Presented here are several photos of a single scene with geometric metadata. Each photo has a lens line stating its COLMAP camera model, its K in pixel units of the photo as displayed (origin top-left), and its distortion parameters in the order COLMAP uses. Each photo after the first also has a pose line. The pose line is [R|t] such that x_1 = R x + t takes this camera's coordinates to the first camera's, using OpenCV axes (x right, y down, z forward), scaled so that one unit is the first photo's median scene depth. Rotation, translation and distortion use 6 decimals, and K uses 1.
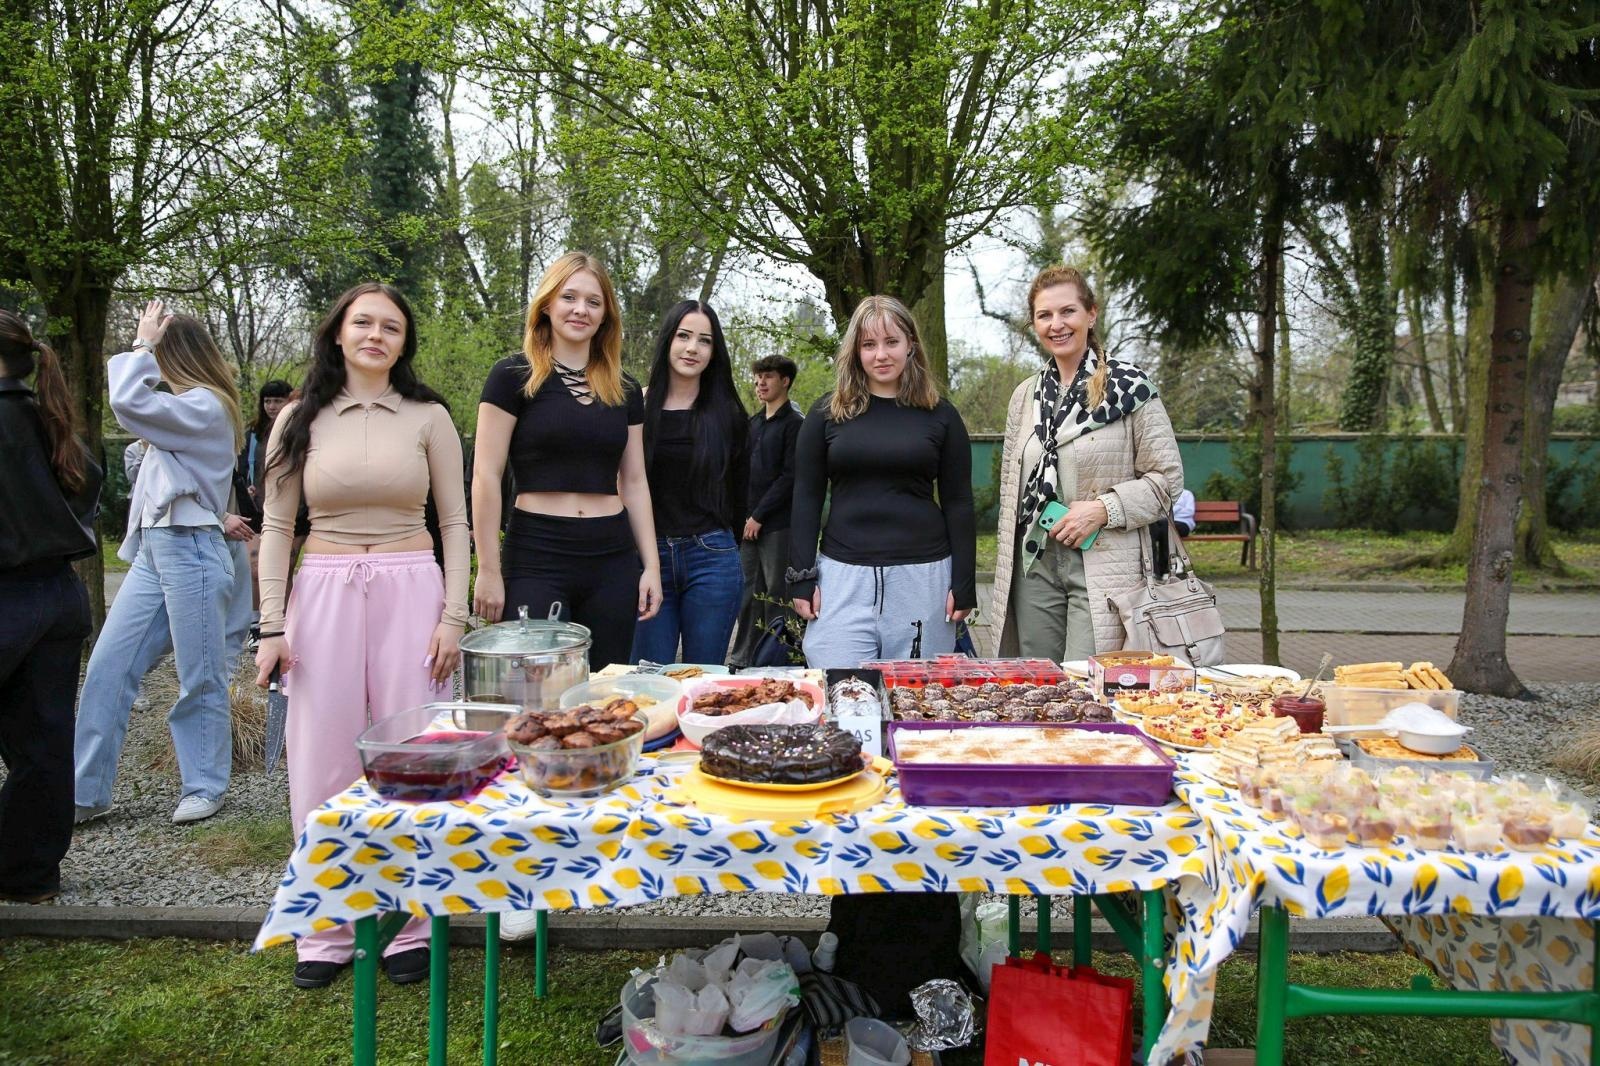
lens RADIAL K [[1187.1, 0, 800.0], [0, 1187.1, 533.0], [0, 0, 1]] dist [-0.083354, 0.081245]
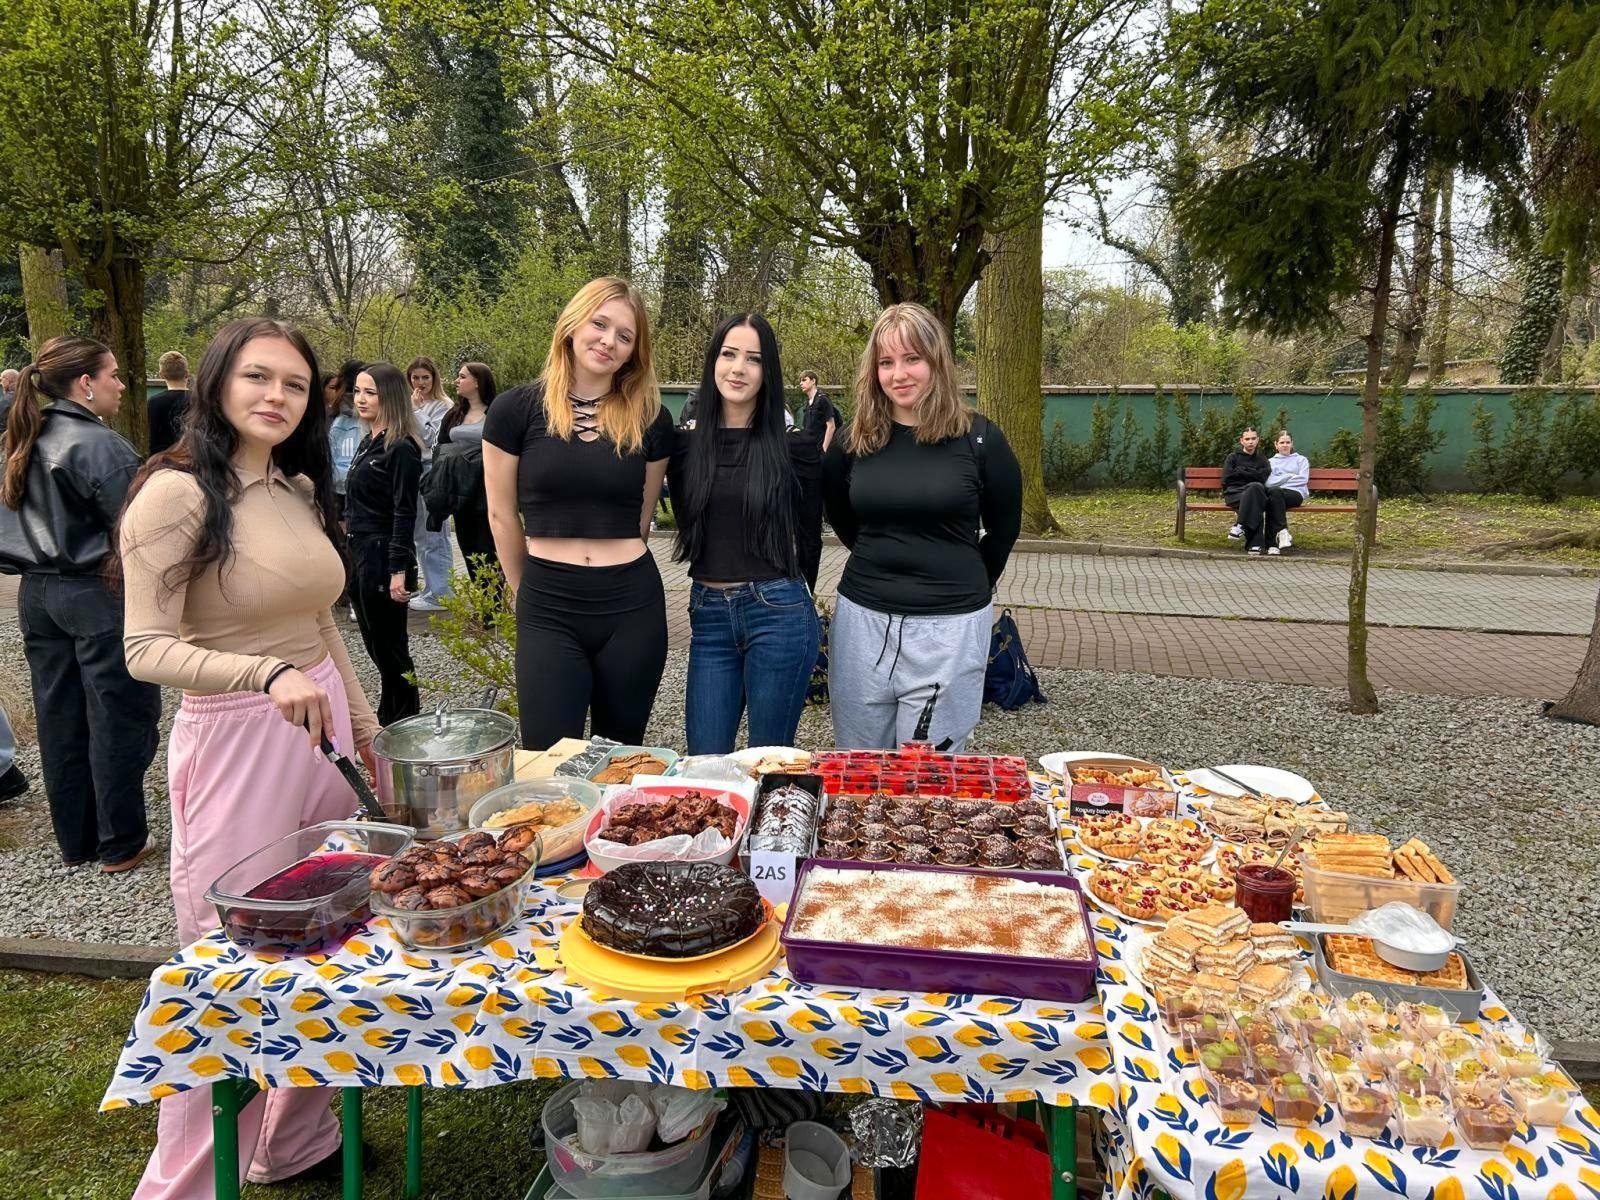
lens RADIAL K [[1190.7, 0, 795.3], [0, 1190.7, 591.0], [0, 0, 1]] dist [0.057105, -0.061088]
pose [[0.995232, 0.022679, -0.094858, 0.175246], [-0.012834, 0.994584, 0.103142, -0.167381], [0.096683, -0.101433, 0.990133, 0.118088]]
